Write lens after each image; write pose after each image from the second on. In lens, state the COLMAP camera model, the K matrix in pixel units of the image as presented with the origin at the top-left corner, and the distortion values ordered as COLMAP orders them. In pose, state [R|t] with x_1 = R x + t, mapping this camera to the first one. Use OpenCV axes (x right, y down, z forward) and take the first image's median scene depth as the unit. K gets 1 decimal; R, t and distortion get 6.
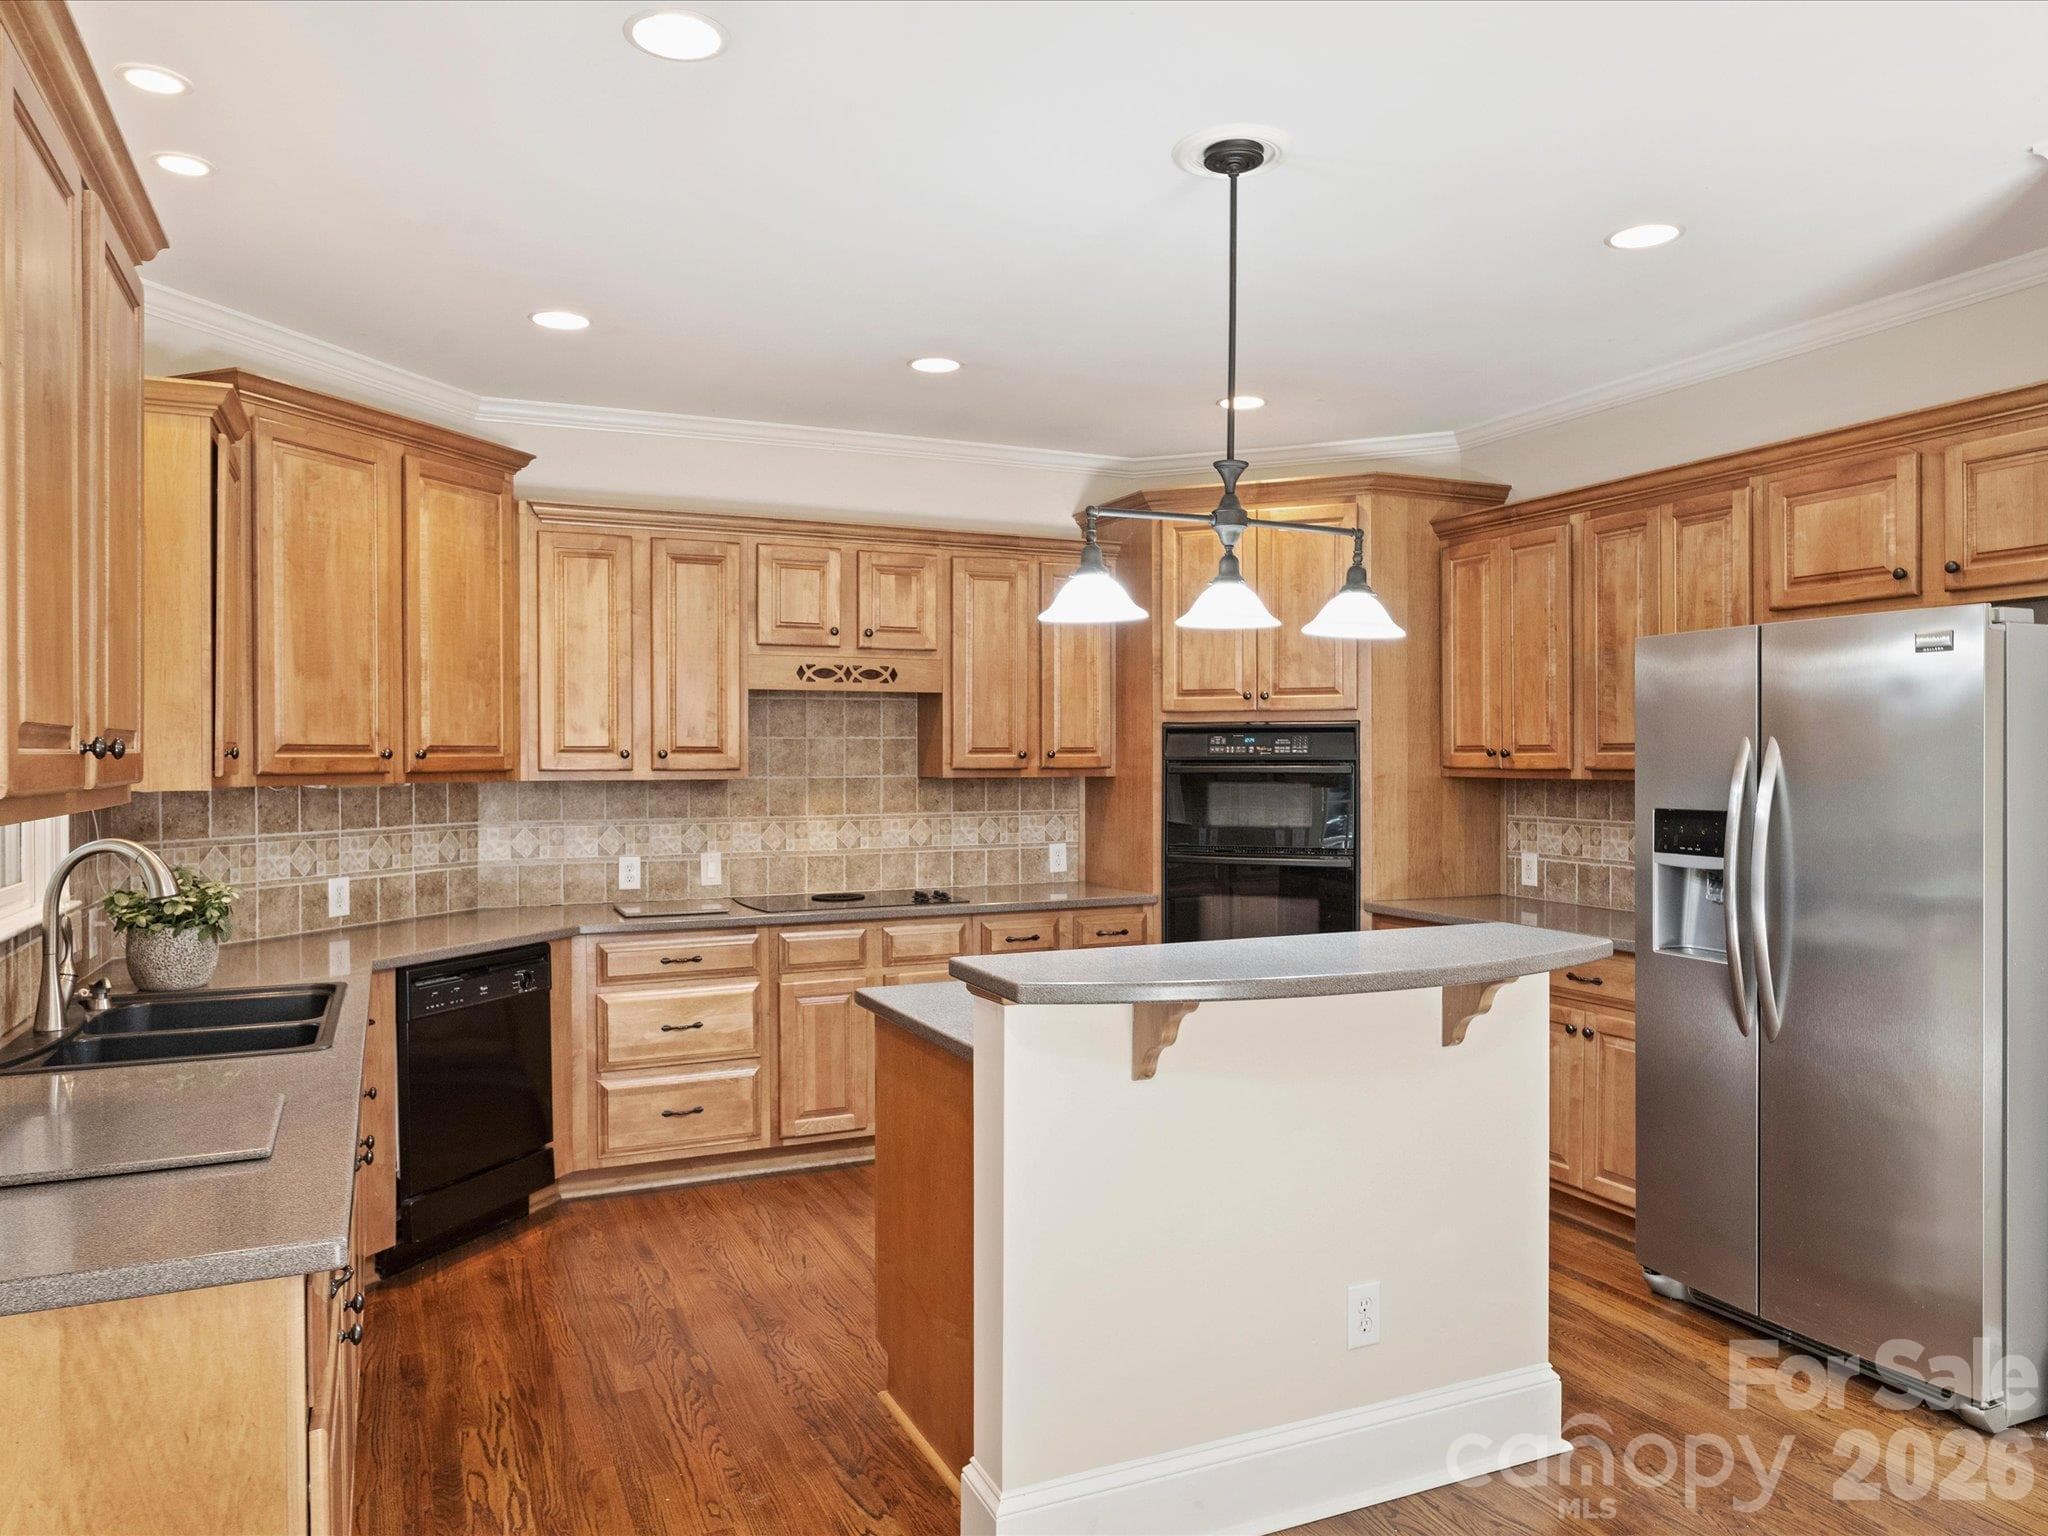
lens RADIAL K [[1388.9, 0, 1026.0], [0, 1388.9, 763.3], [0, 0, 1]] dist [-0.002184, 0.001454]
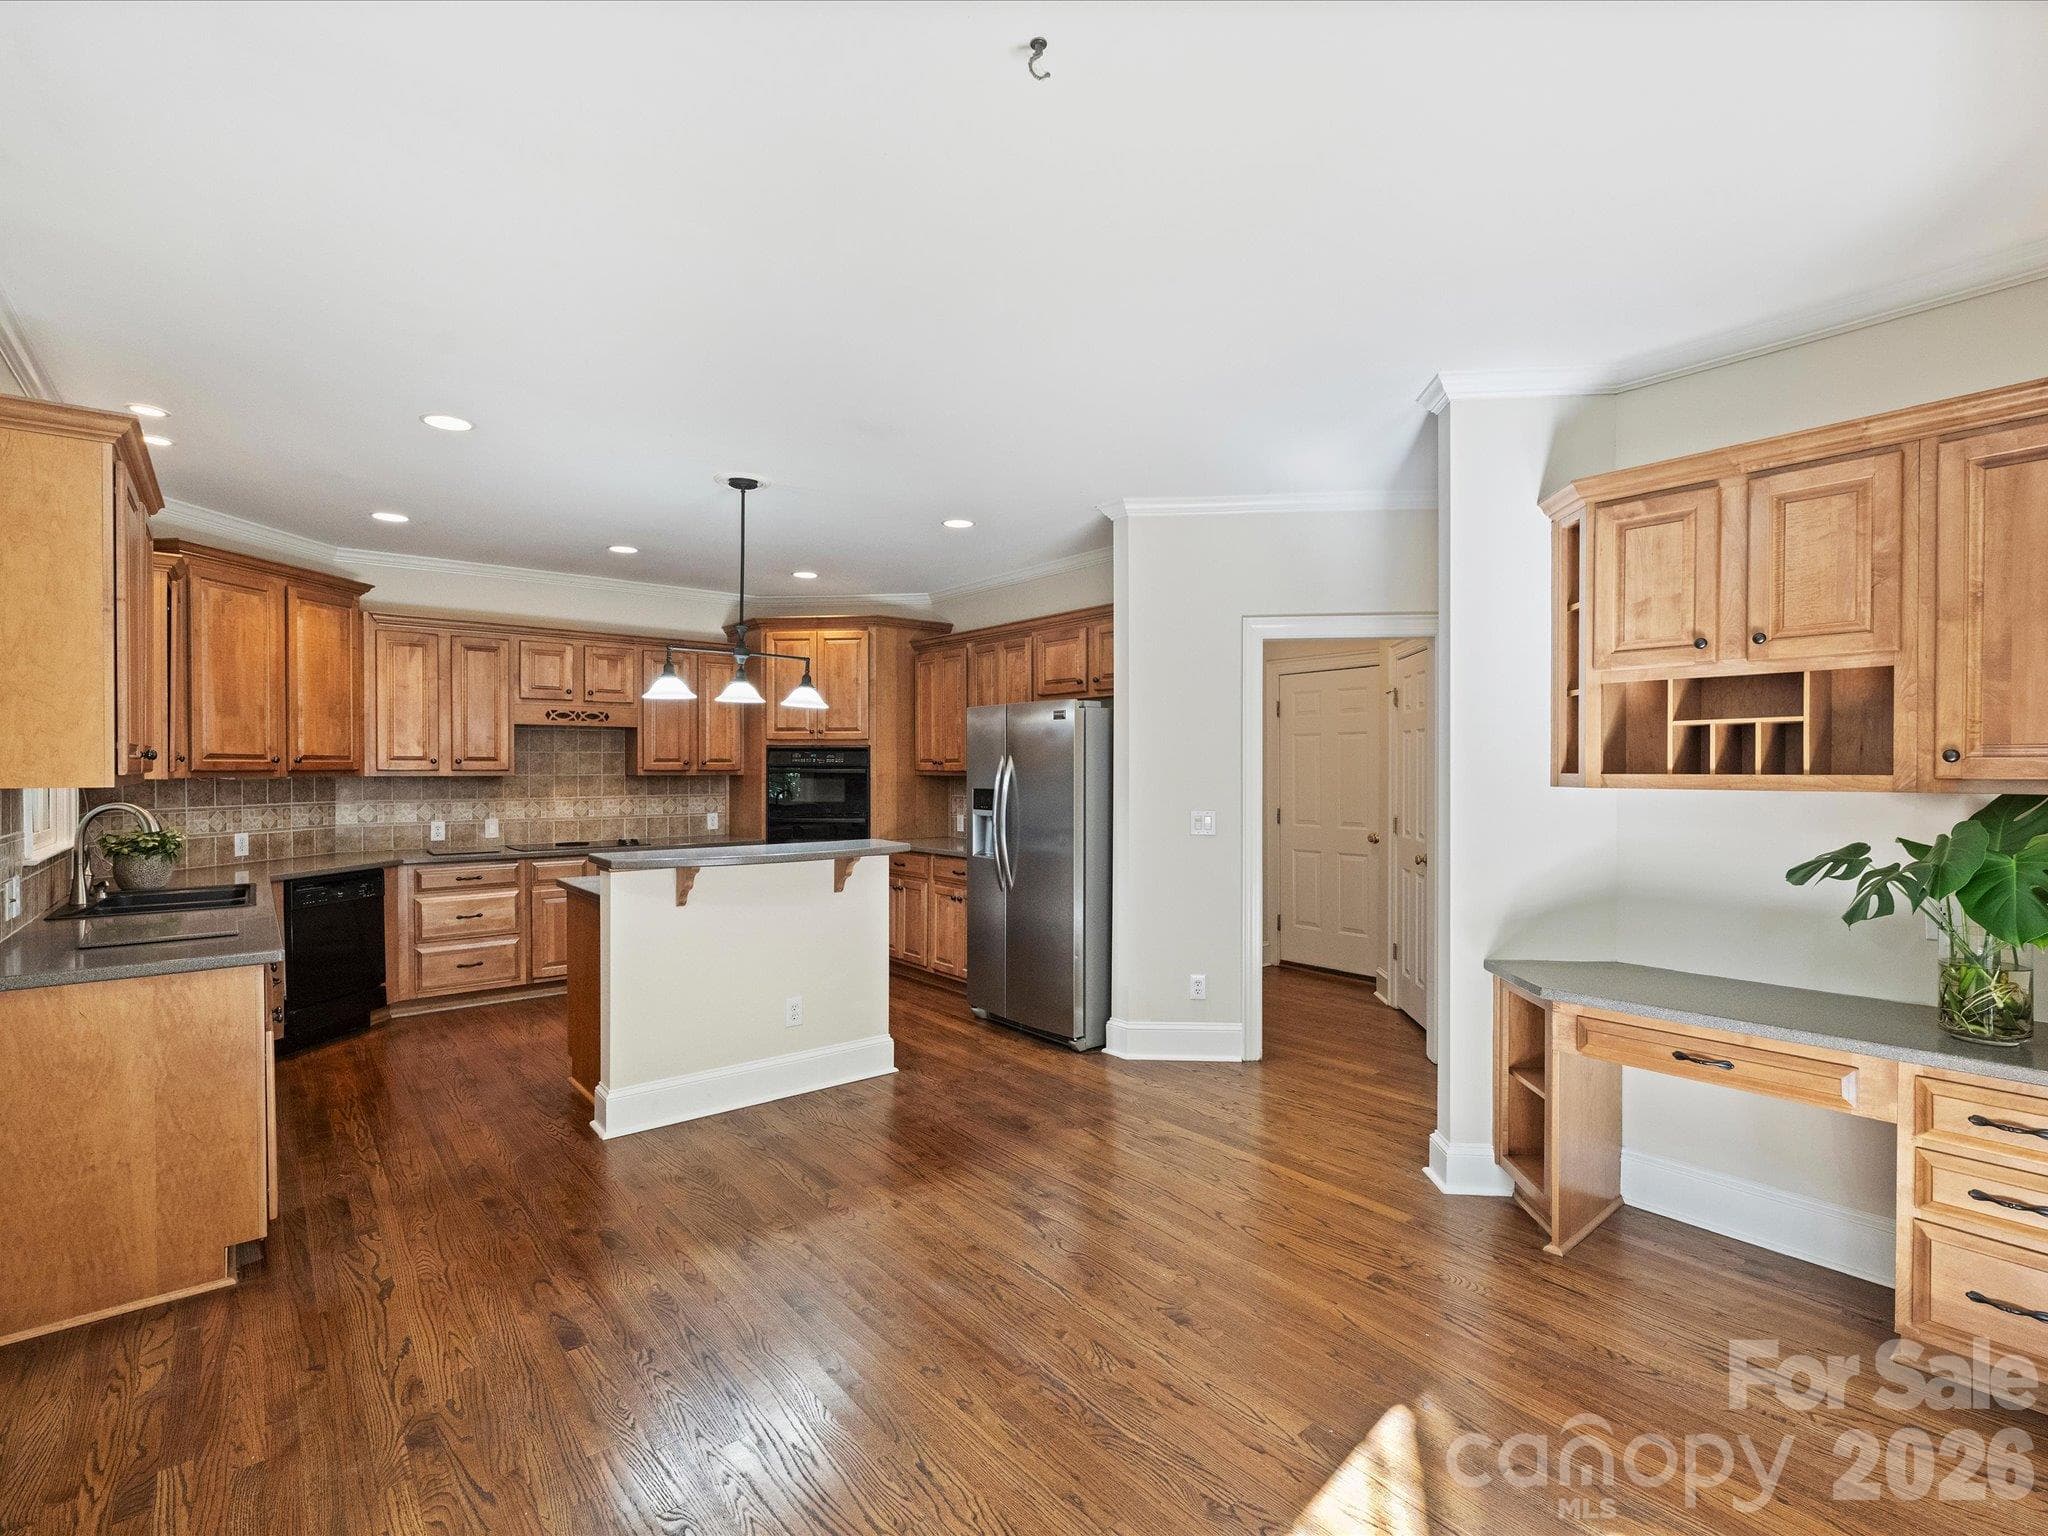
lens RADIAL K [[944.2, 0, 1019.6], [0, 944.2, 775.2], [0, 0, 1]] dist [-0.001208, 0.000870]
pose [[0.967228, 0.001168, 0.253905, 0.134399], [-0.002330, 0.999988, 0.004278, 0.004951], [-0.253897, -0.004729, 0.967220, -0.364803]]
